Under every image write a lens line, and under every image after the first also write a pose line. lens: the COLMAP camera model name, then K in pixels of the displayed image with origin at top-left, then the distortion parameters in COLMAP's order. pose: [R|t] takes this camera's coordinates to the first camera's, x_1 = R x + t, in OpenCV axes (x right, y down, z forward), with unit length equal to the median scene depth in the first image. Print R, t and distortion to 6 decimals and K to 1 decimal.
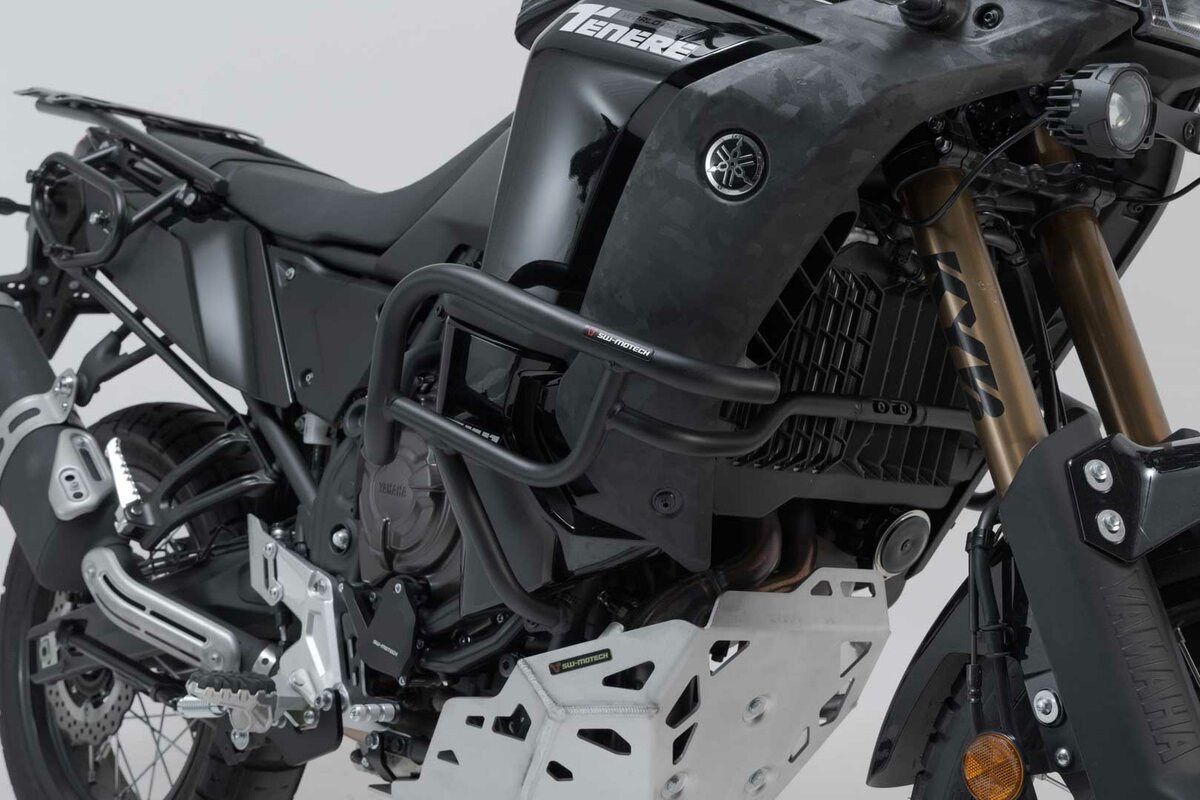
lens RADIAL K [[1869.3, 0, 600.0], [0, 1869.3, 400.0], [0, 0, 1]] dist [-0.020134, -0.030381]
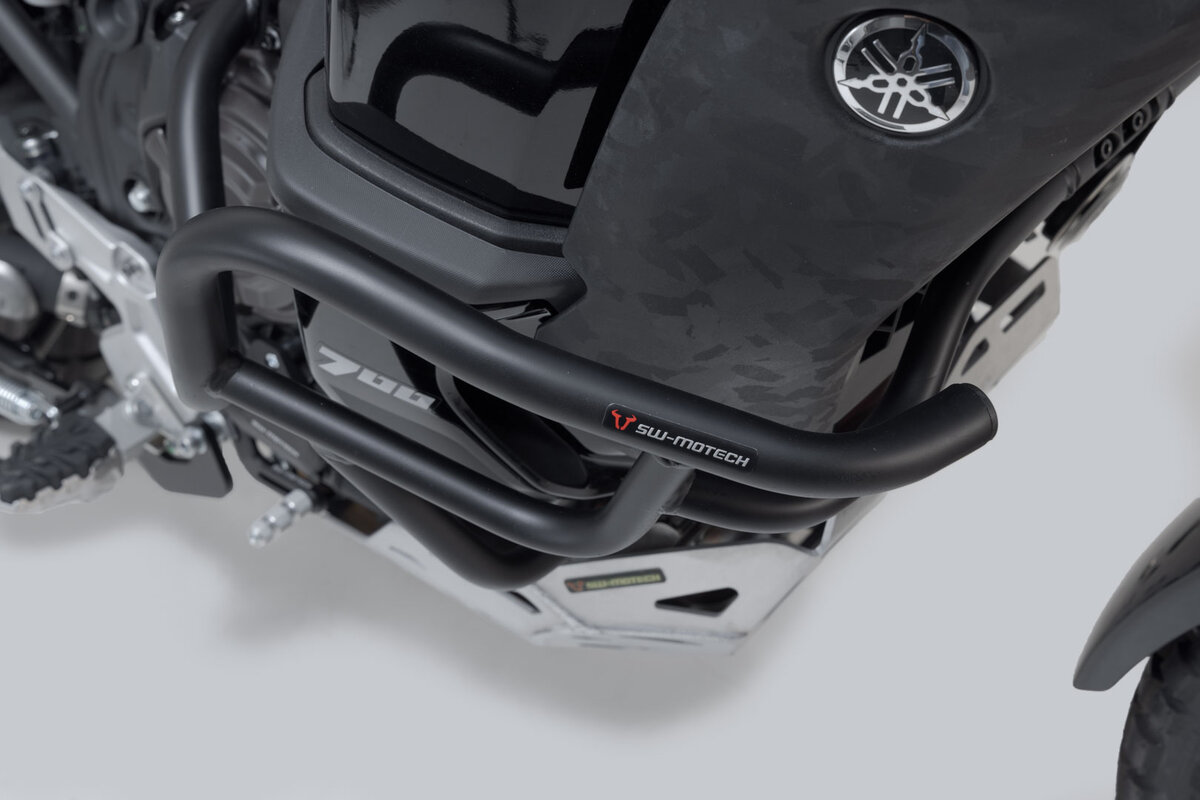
lens RADIAL K [[1925.1, 0, 600.0], [0, 1925.1, 400.0], [0, 0, 1]] dist [-0.029217, -0.069189]
pose [[0.984906, -0.172430, 0.015107, -0.014807], [0.118378, 0.734690, 0.667995, -0.335524], [-0.126281, -0.656124, 0.744012, 0.565806]]
